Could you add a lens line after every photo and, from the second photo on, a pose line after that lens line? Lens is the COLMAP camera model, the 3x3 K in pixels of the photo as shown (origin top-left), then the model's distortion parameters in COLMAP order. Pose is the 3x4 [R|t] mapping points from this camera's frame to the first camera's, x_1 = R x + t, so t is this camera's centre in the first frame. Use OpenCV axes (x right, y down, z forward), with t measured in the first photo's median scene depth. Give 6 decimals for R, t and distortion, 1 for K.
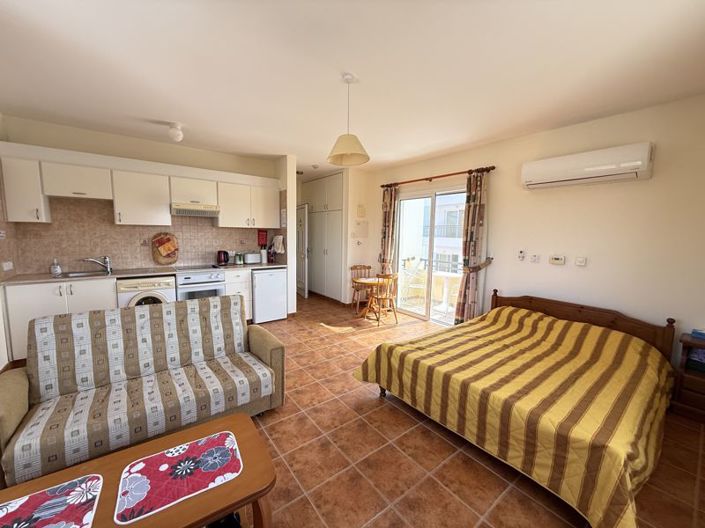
lens RADIAL K [[281.7, 0, 353.9], [0, 281.7, 267.0], [0, 0, 1]] dist [-0.001209, 0.000244]
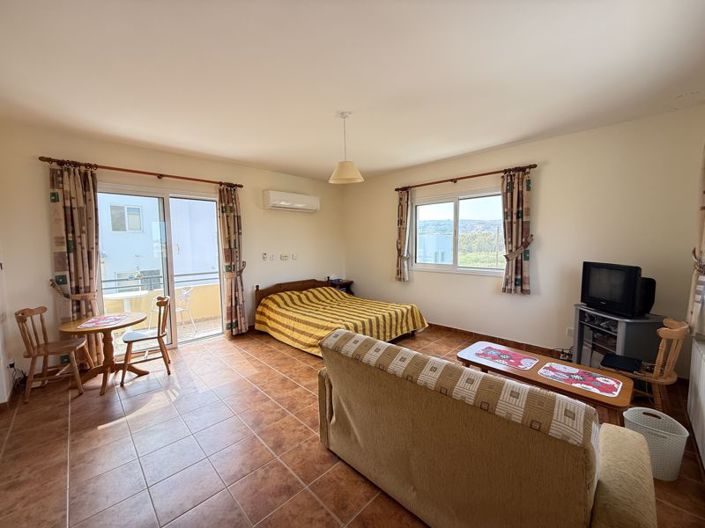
lens RADIAL K [[281.7, 0, 349.1], [0, 281.7, 261.8], [0, 0, 1]] dist [-0.001209, 0.000244]
pose [[-0.122675, -0.085999, 0.988714, -0.626962], [0.127086, 0.986676, 0.101590, -0.079498], [-0.984276, 0.138115, -0.110112, 0.581369]]
